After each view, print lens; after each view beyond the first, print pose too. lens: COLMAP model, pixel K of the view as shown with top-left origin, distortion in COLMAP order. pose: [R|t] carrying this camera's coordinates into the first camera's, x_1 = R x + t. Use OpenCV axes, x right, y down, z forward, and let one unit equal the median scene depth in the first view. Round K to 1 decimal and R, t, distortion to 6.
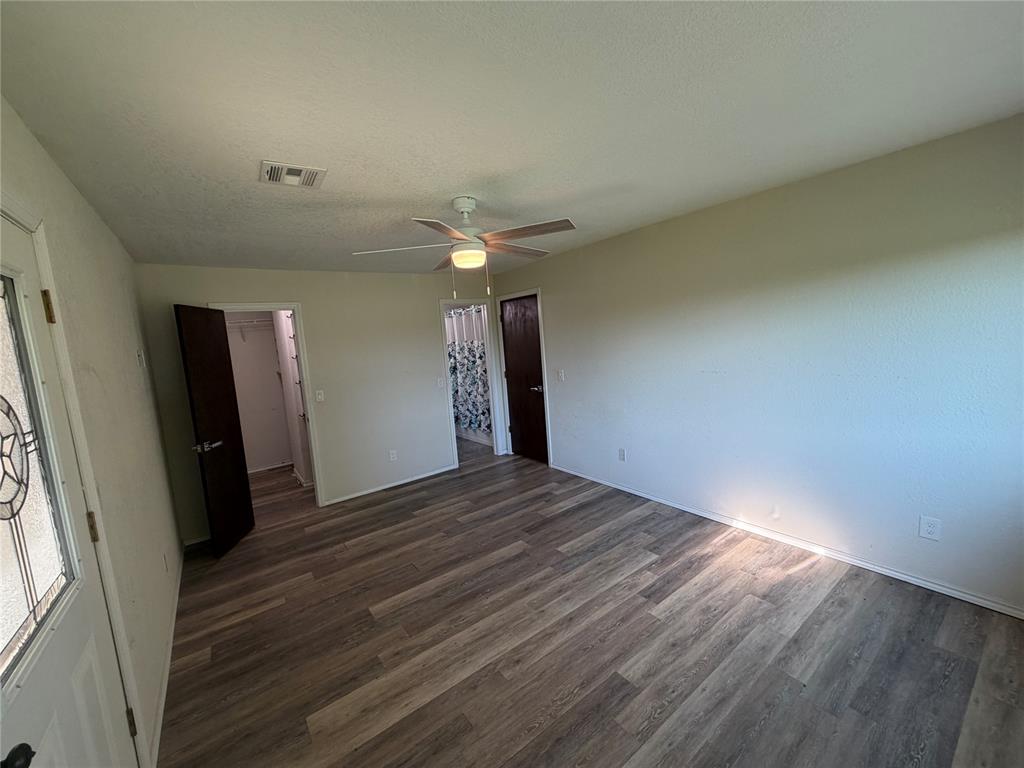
lens RADIAL K [[408.8, 0, 509.7], [0, 408.8, 383.6], [0, 0, 1]] dist [0.001026, 0.000326]
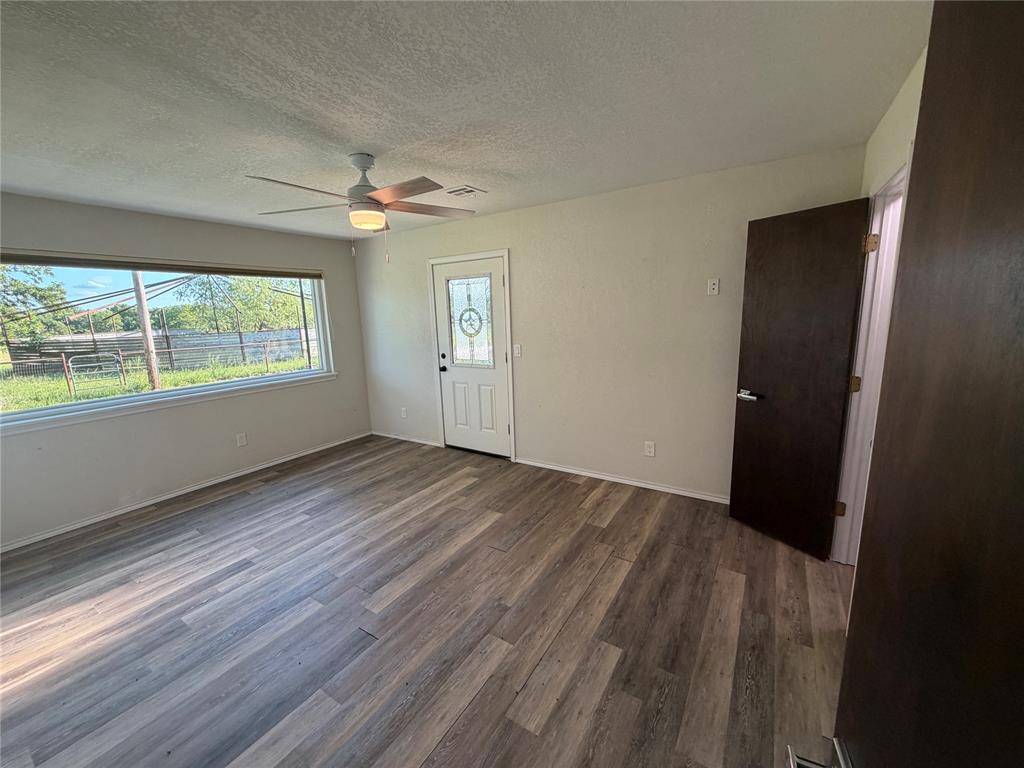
lens RADIAL K [[408.8, 0, 509.7], [0, 408.8, 383.6], [0, 0, 1]] dist [0.001026, 0.000326]
pose [[-0.926961, 0.170786, -0.334030, -0.018369], [0.063327, 0.948825, 0.309387, -0.196922], [0.369775, 0.265637, -0.890339, 1.923791]]
